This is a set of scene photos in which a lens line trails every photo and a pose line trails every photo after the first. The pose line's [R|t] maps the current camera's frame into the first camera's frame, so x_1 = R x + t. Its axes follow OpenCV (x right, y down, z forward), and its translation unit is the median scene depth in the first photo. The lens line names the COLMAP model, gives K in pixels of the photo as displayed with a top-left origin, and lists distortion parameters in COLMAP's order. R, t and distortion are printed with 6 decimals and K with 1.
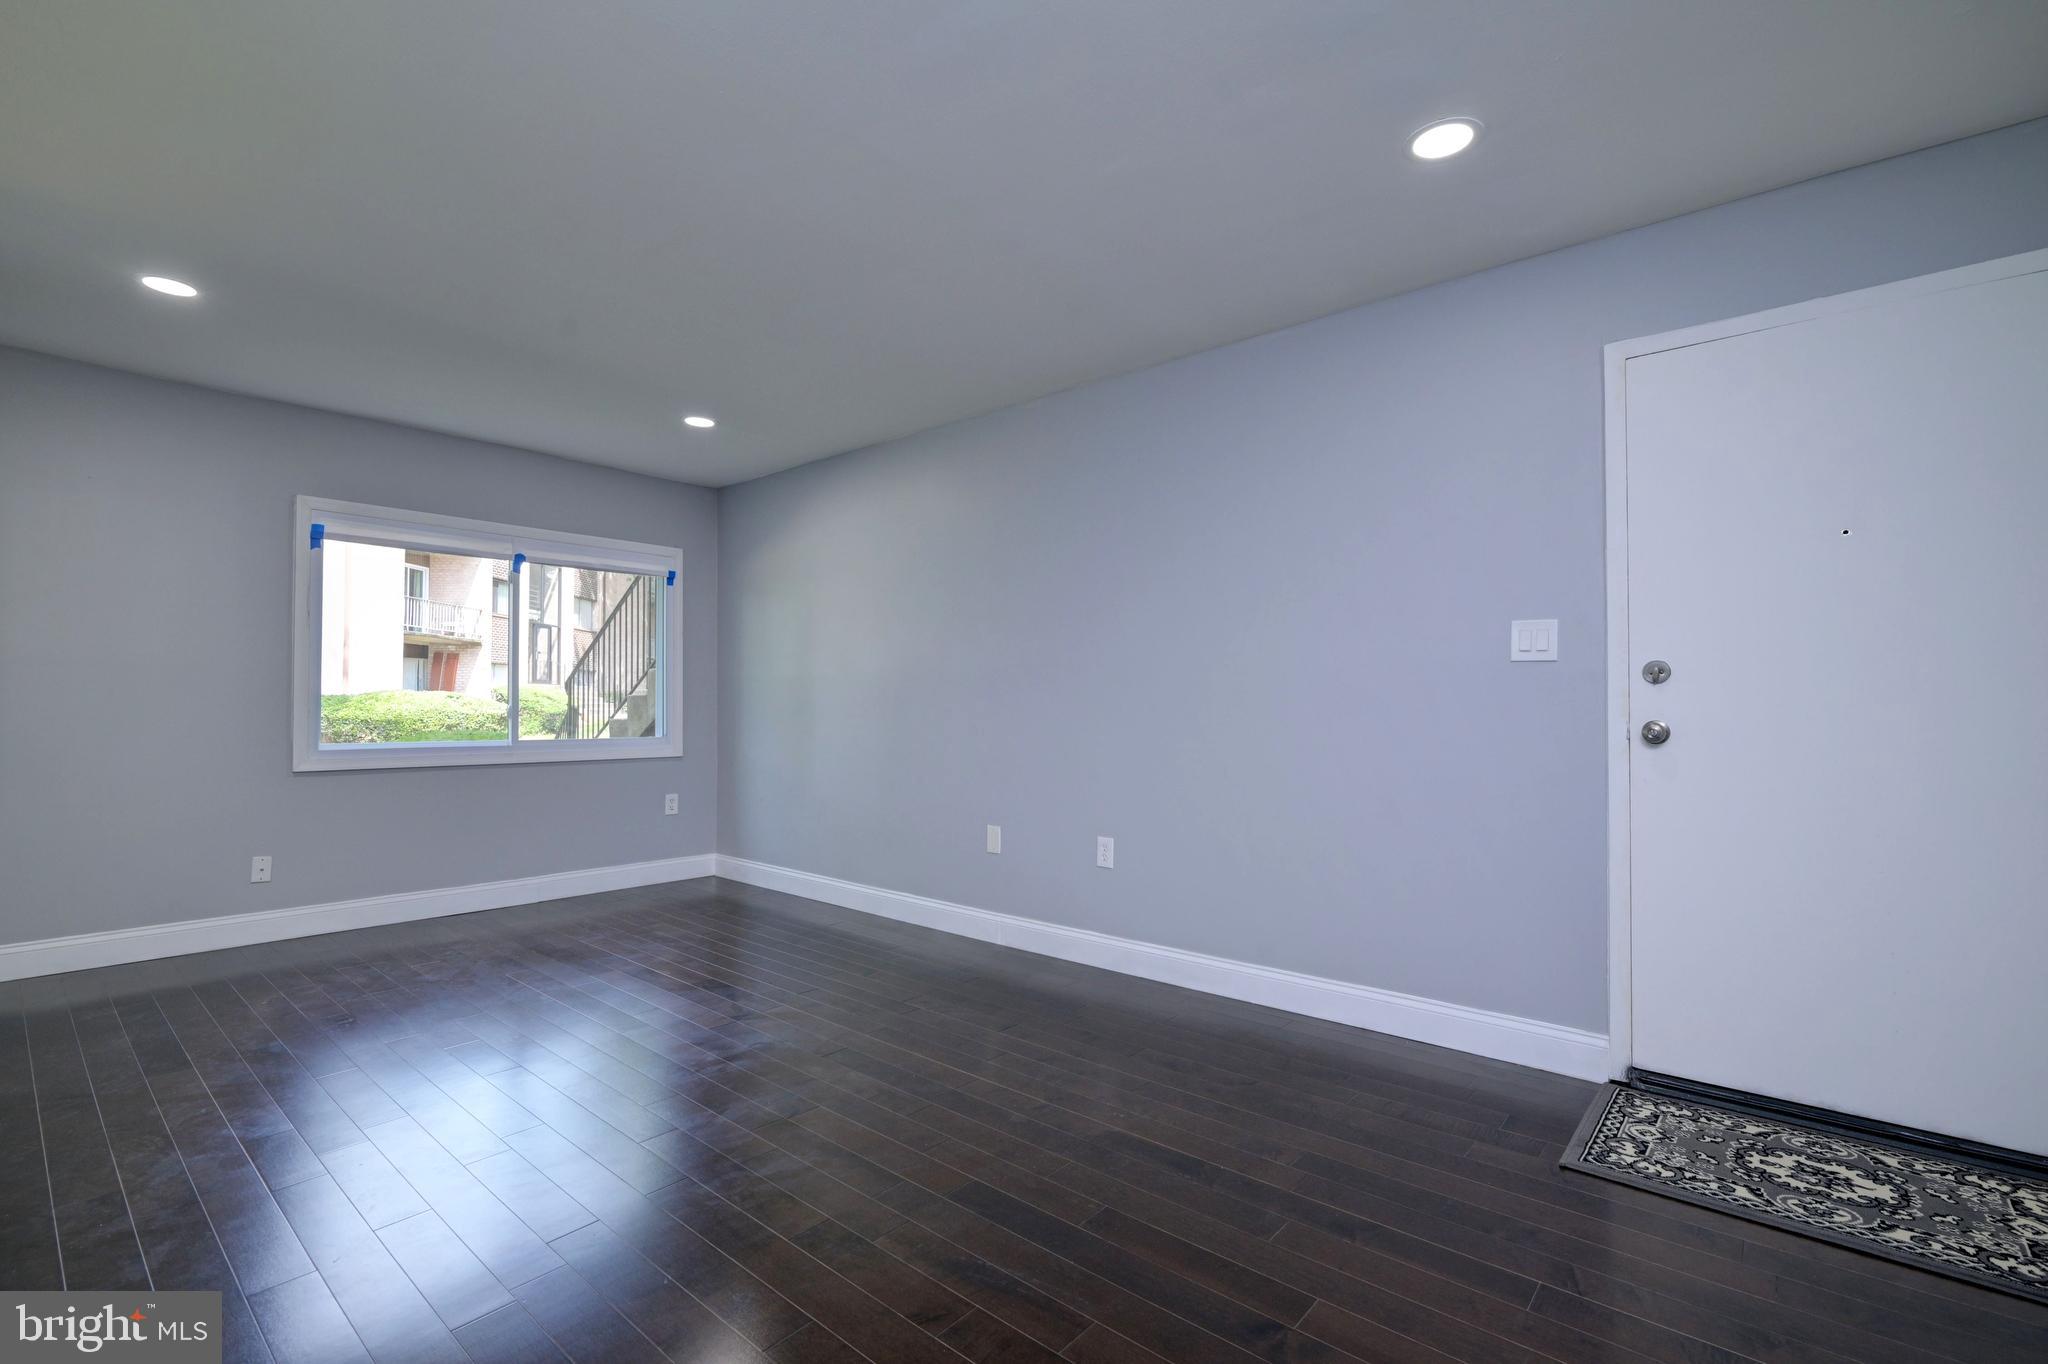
lens RADIAL K [[902.6, 0, 1028.3], [0, 902.6, 692.7], [0, 0, 1]] dist [-0.002603, -0.000213]
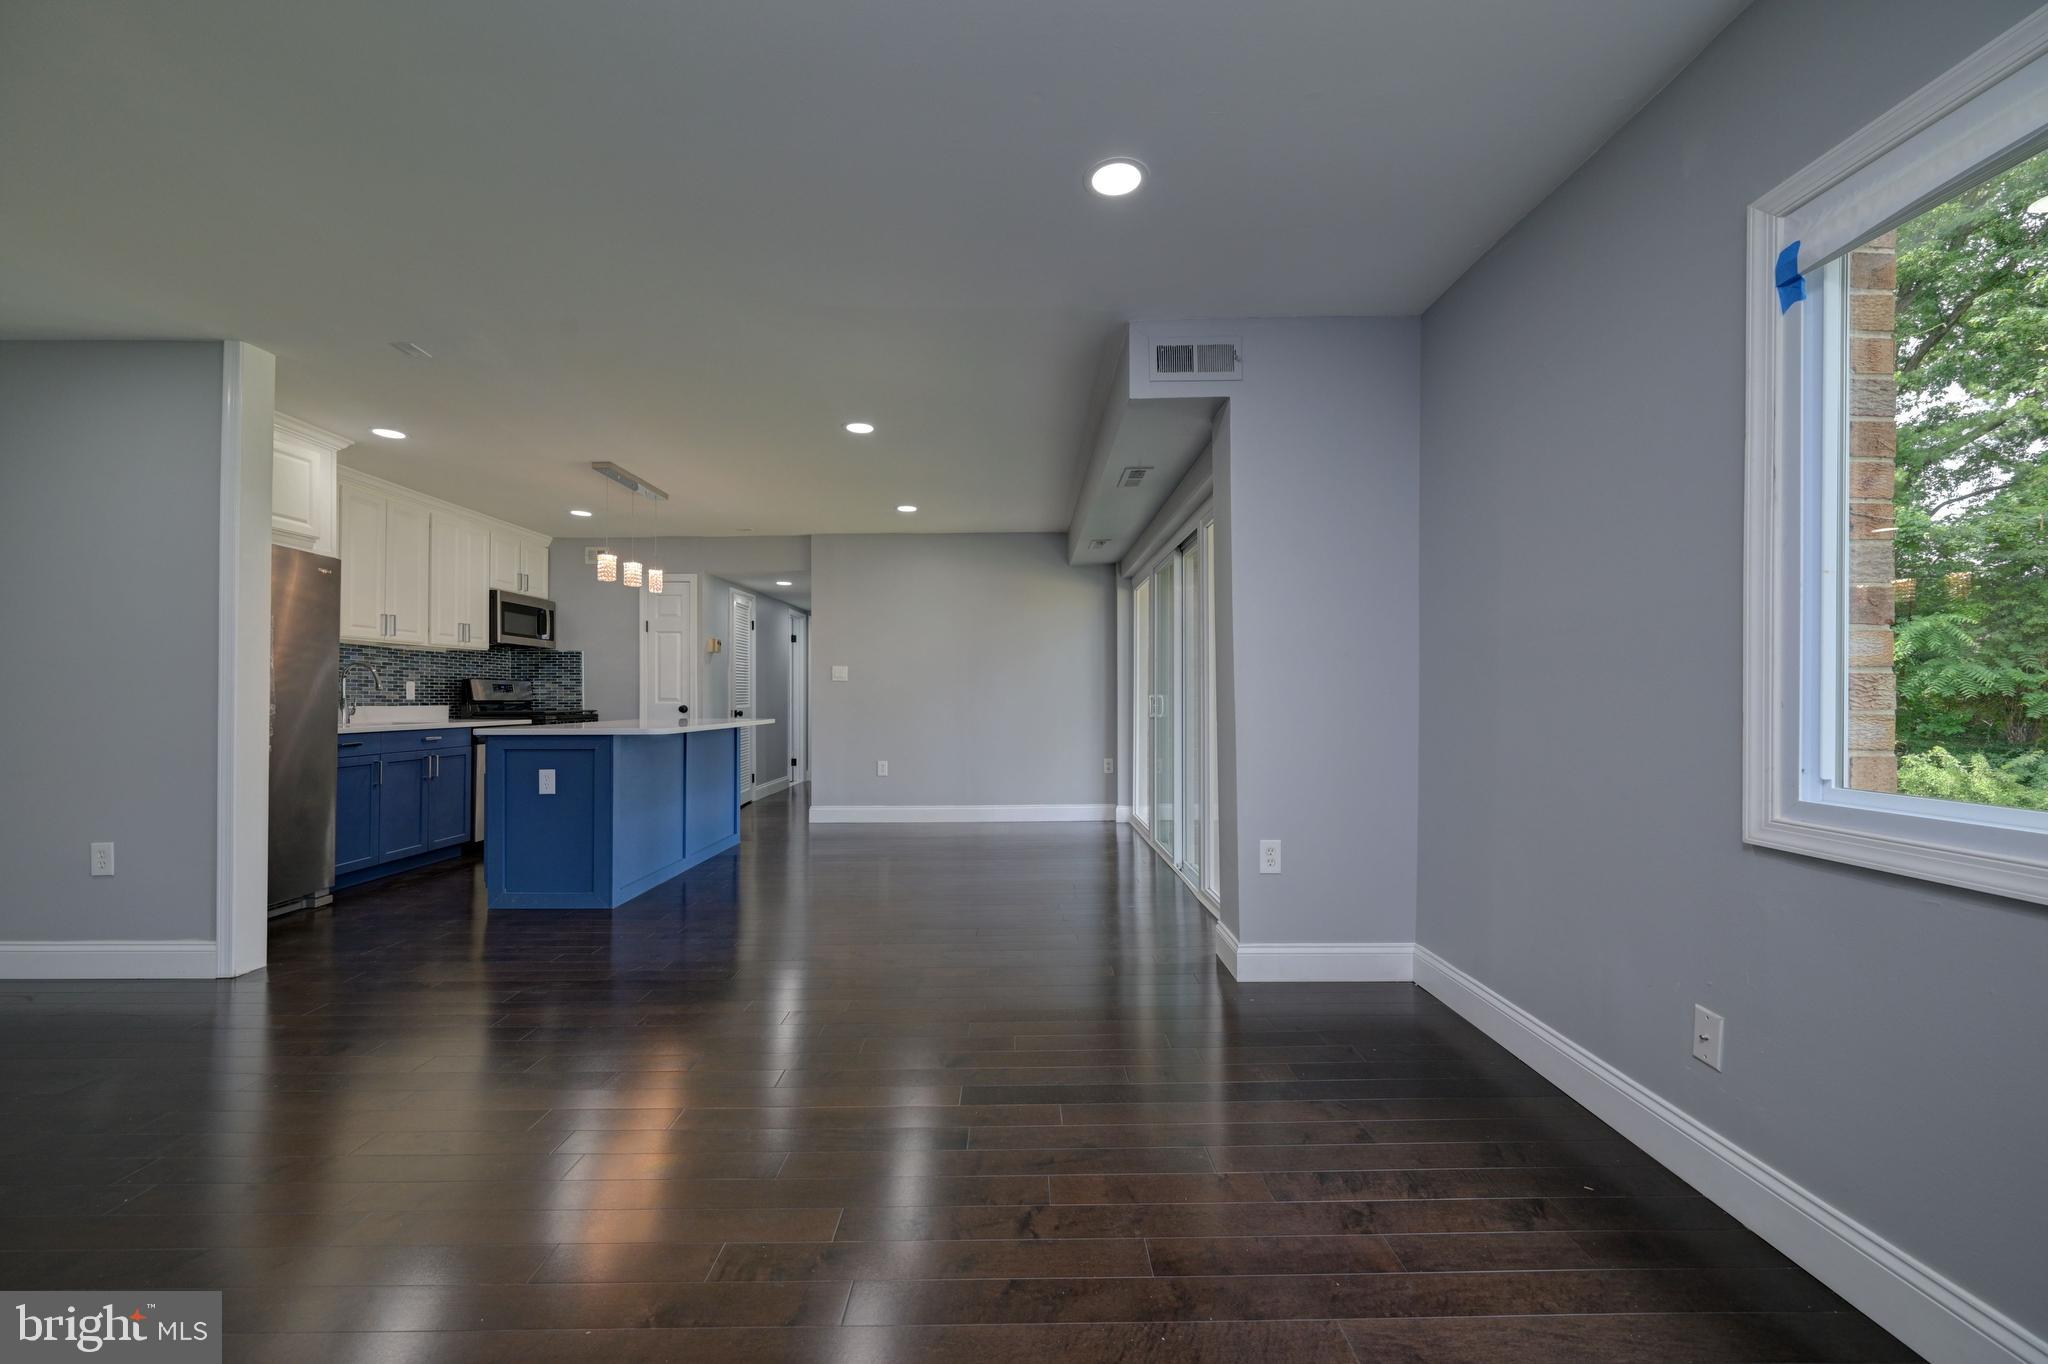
lens RADIAL K [[805.2, 0, 1026.8], [0, 805.2, 691.0], [0, 0, 1]] dist [-0.001222, 0.000452]
pose [[-0.751371, -0.005851, -0.659854, -0.284738], [0.009369, 0.999765, -0.019534, 0.017382], [0.659813, -0.020860, -0.751140, 1.025909]]
